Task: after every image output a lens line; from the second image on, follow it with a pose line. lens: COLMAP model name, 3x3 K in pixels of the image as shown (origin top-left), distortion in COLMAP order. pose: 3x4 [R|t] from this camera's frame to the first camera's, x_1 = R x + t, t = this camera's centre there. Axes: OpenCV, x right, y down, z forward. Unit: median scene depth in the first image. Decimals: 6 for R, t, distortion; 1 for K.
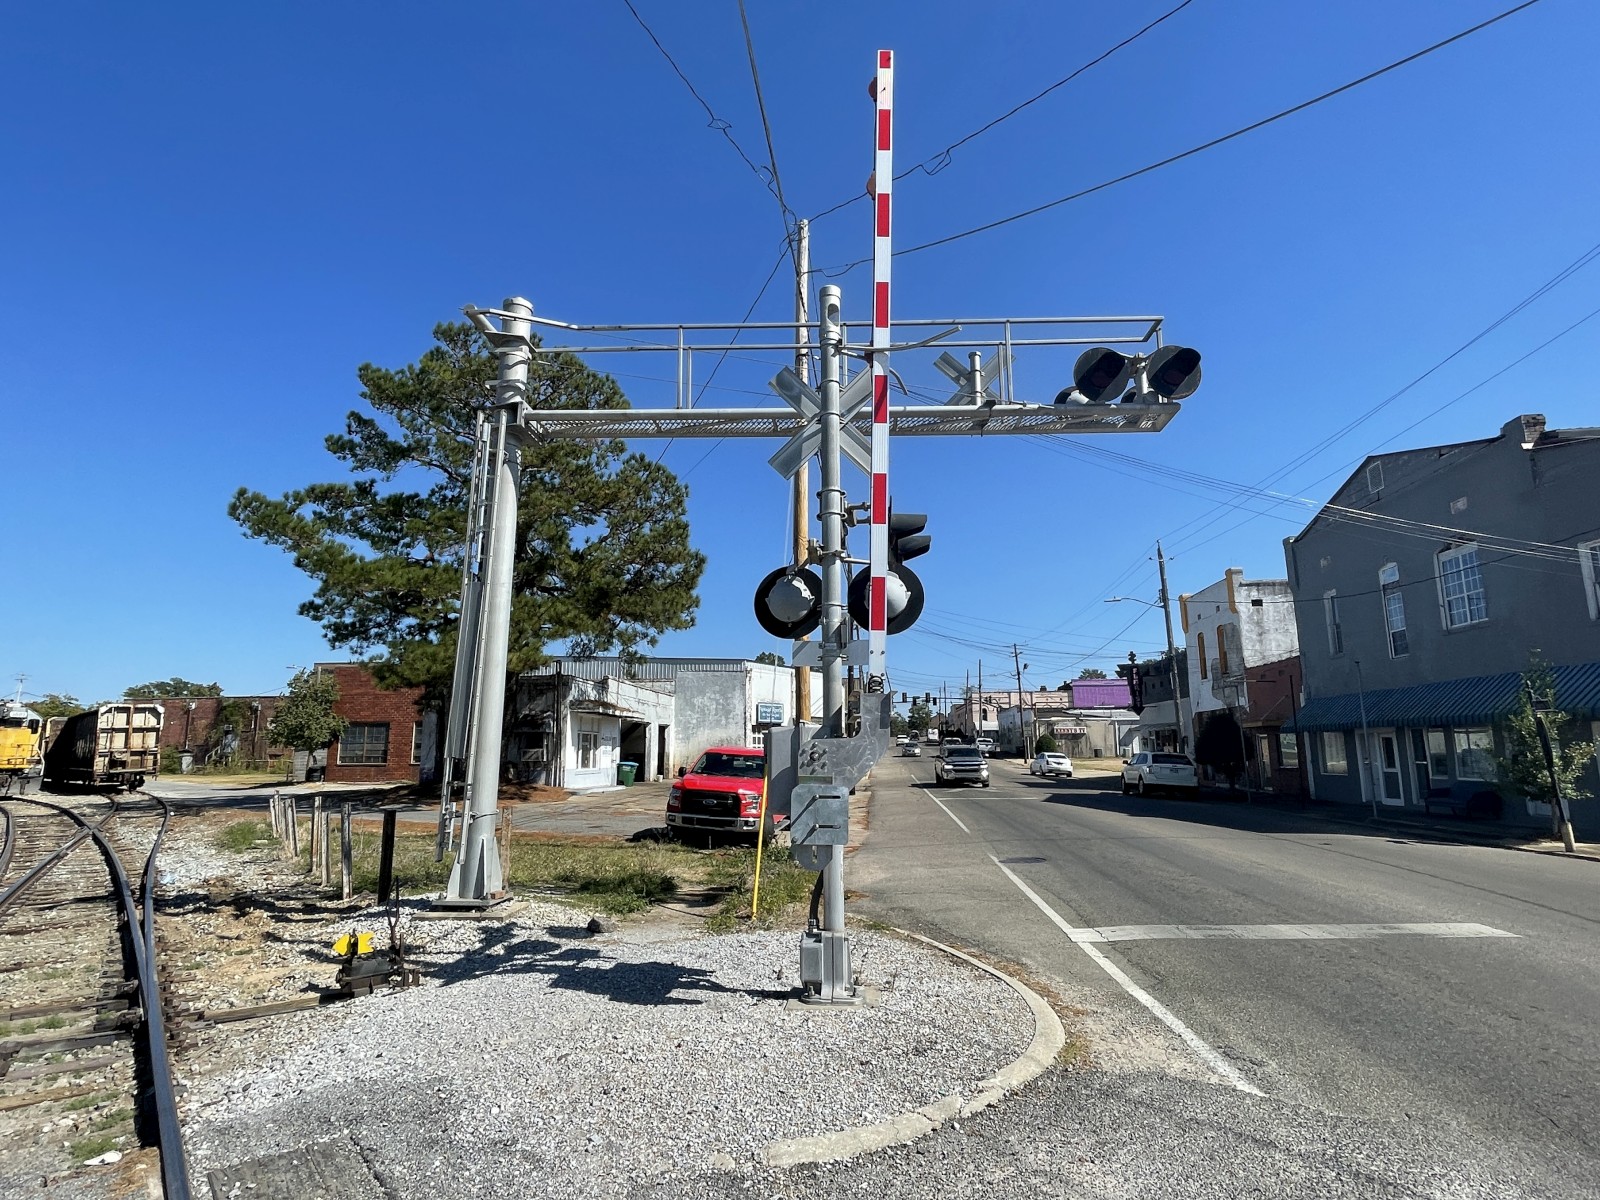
lens RADIAL K [[868.1, 0, 800.0], [0, 868.1, 600.0], [0, 0, 1]] dist [0.002976, 0.000161]
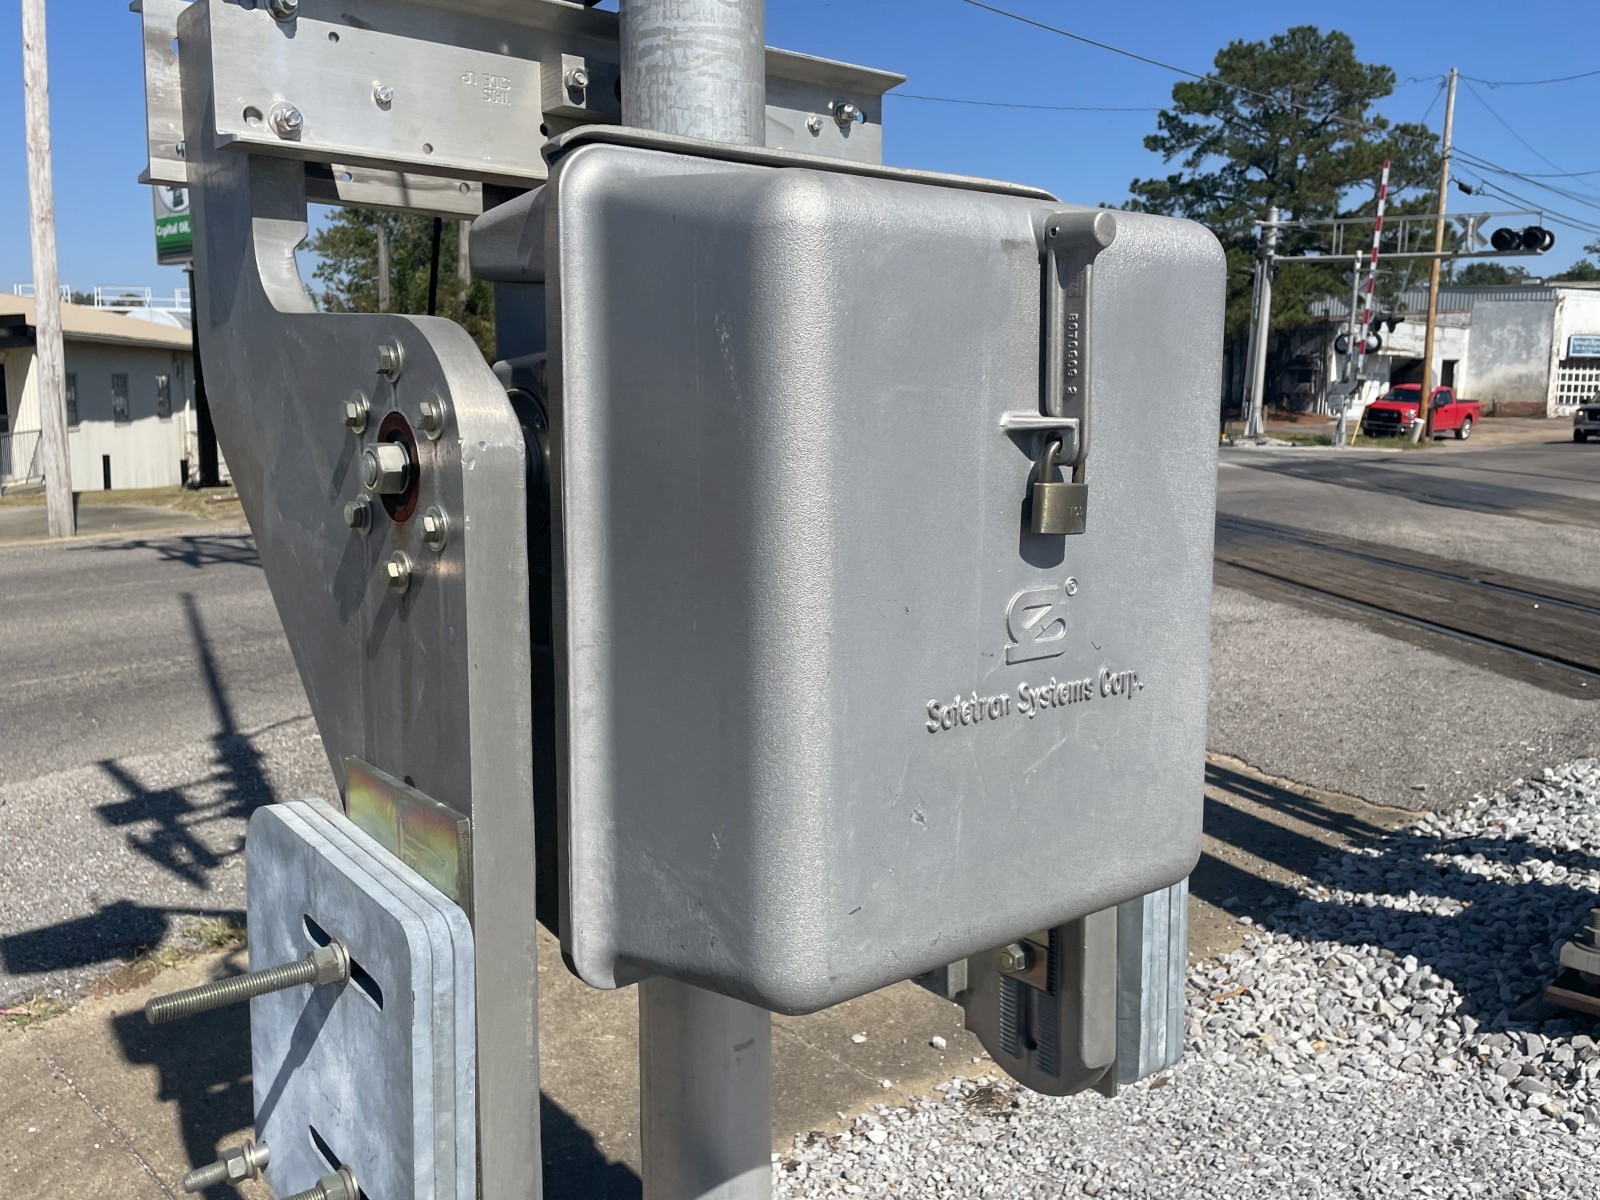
lens RADIAL K [[1352.9, 0, 807.1], [0, 1352.9, 601.5], [0, 0, 1]] dist [0.006678, 0.001022]
pose [[0.782305, 0.114952, -0.612197, 0.256709], [0.090959, 0.951207, 0.294841, -0.119457], [0.616219, -0.286341, 0.733678, -0.676707]]
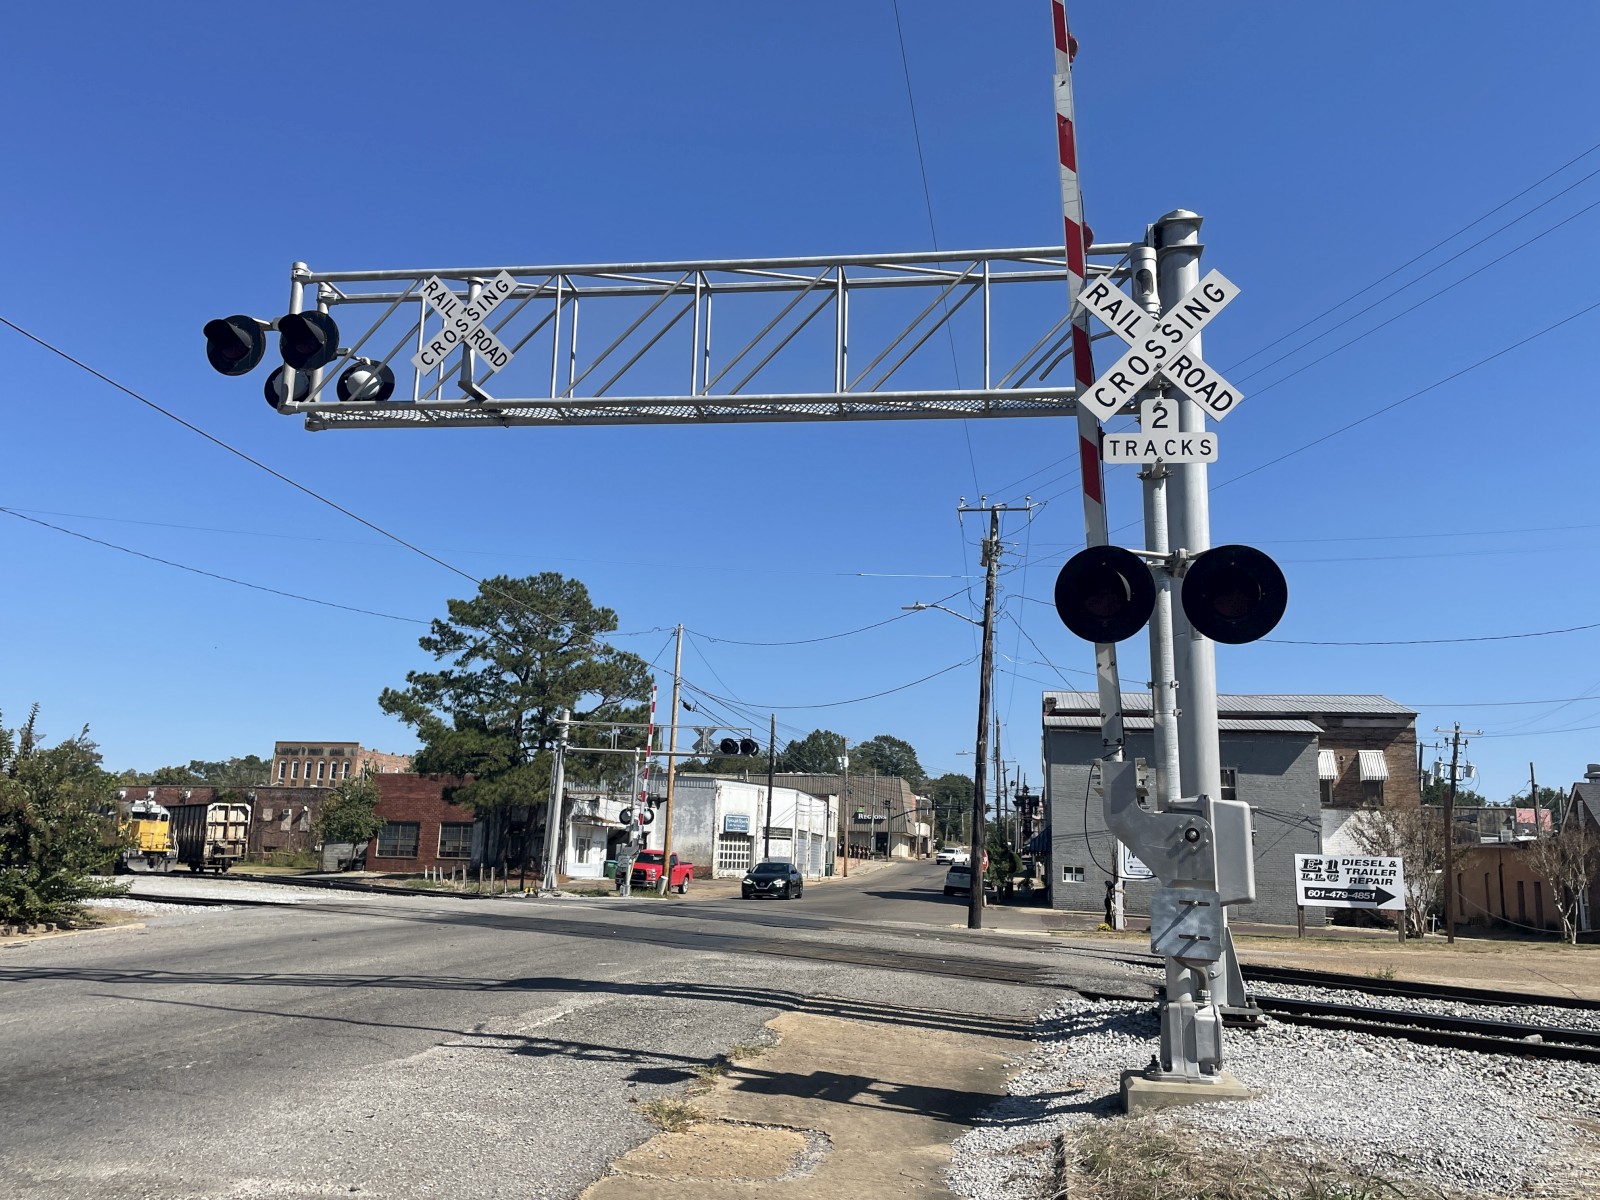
lens RADIAL K [[1255.9, 0, 805.3], [0, 1255.9, 603.1], [0, 0, 1]] dist [0.093405, -0.122205]
pose [[0.997143, 0.021017, -0.072551, 0.203072], [-0.023287, 0.999261, -0.030579, -0.137736], [0.071855, 0.032181, 0.996896, -0.818935]]
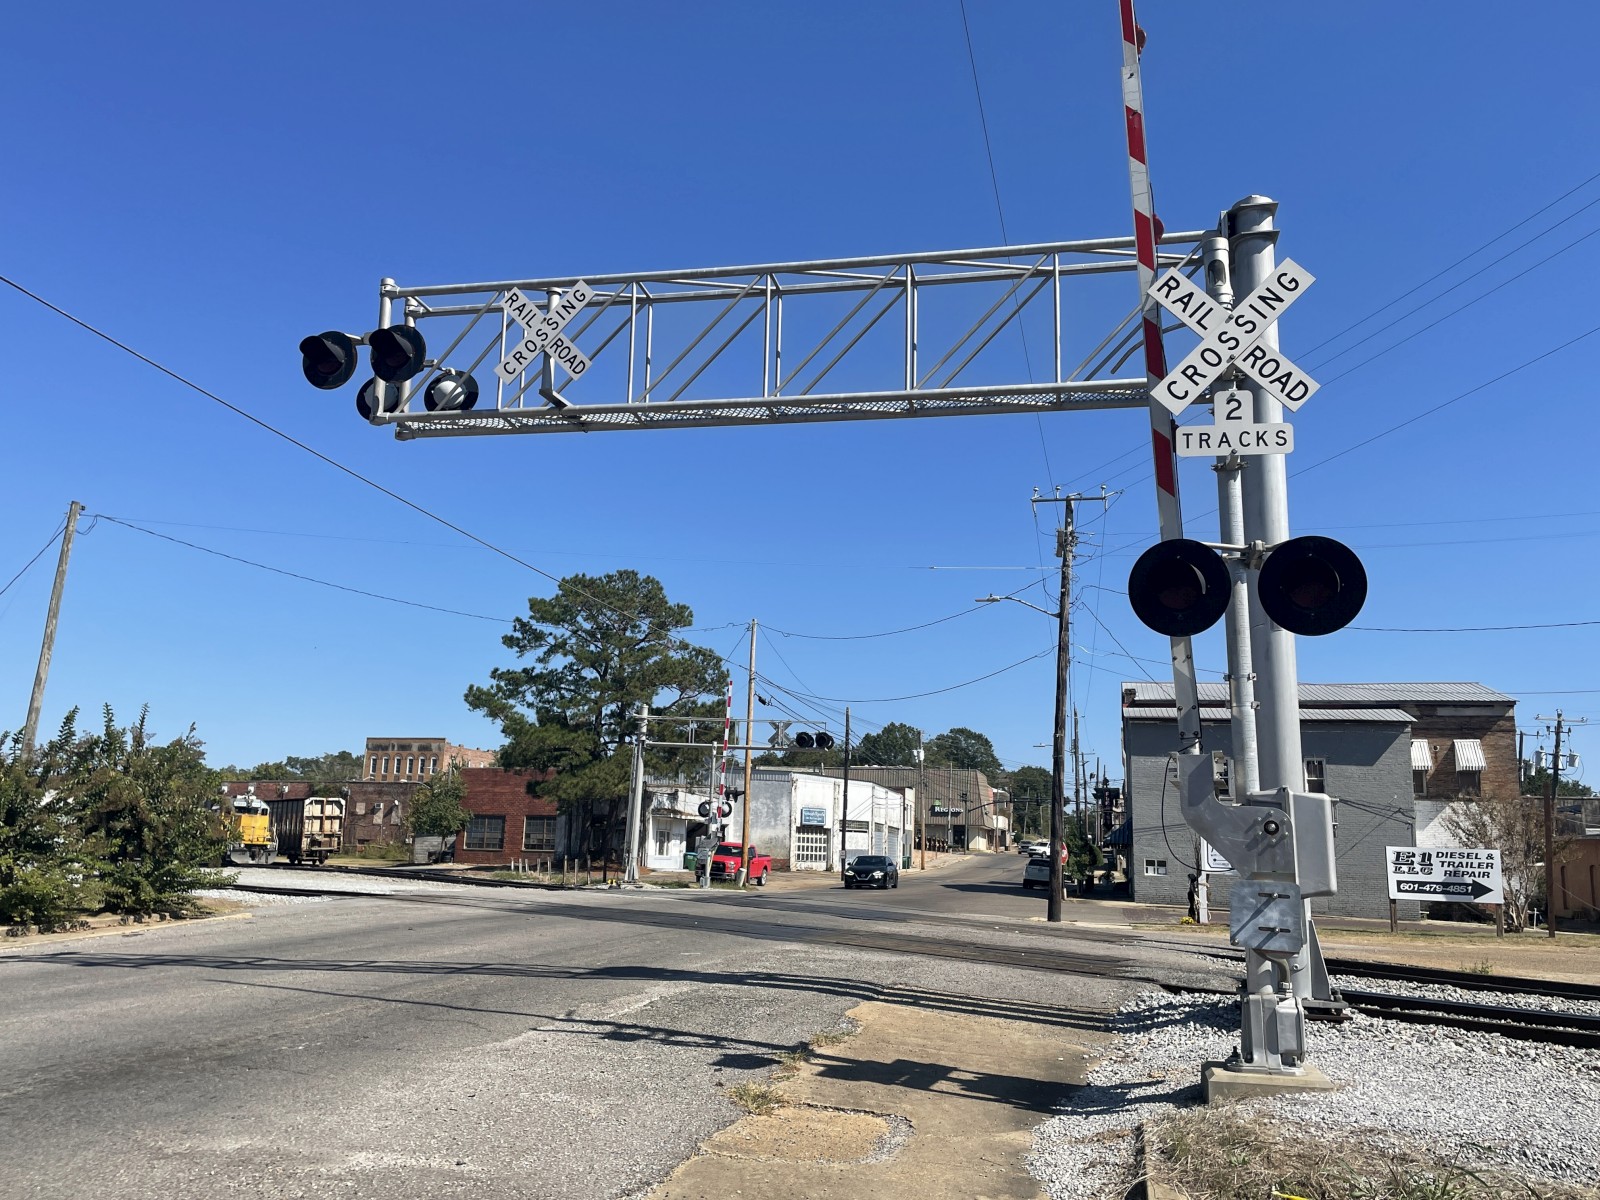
lens RADIAL K [[1256.6, 0, 790.5], [0, 1256.6, 605.0], [0, 0, 1]] dist [0.095950, -0.128533]
pose [[0.989866, 0.007171, -0.141827, 0.203470], [-0.010441, 0.999696, -0.022329, -0.138767], [0.141623, 0.023584, 0.989640, -0.825496]]
